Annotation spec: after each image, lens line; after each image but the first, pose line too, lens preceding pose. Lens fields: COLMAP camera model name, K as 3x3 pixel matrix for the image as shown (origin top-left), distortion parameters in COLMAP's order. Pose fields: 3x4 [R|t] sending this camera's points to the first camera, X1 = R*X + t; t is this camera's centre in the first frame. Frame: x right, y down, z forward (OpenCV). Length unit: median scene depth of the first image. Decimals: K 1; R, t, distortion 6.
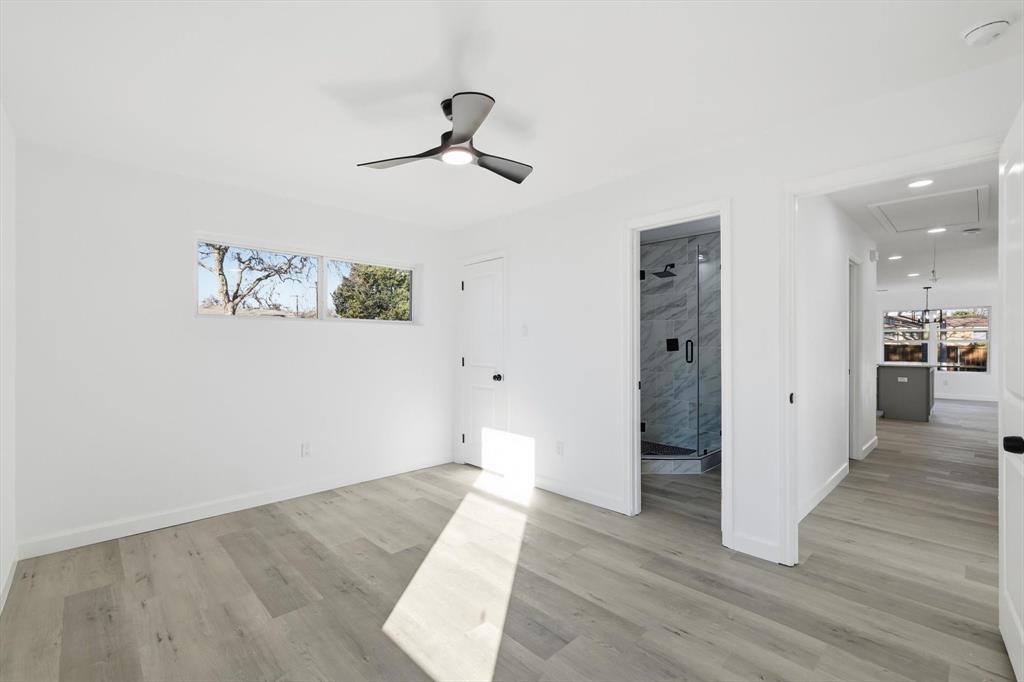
lens RADIAL K [[449.7, 0, 508.1], [0, 449.7, 341.7], [0, 0, 1]] dist [-0.000385, -0.000108]
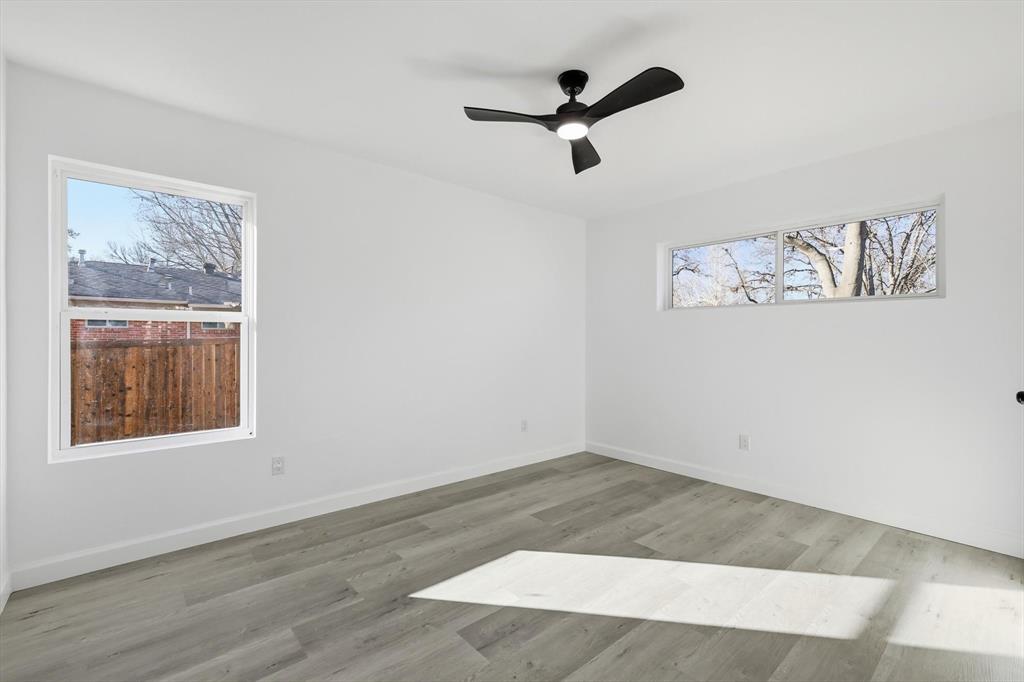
lens RADIAL K [[449.7, 0, 508.8], [0, 449.7, 340.5], [0, 0, 1]] dist [-0.000385, -0.000108]
pose [[-0.064565, -0.000315, -0.997913, 0.636657], [0.002176, 0.999998, -0.000457, 0.033829], [0.997911, -0.002200, -0.064564, 0.696742]]
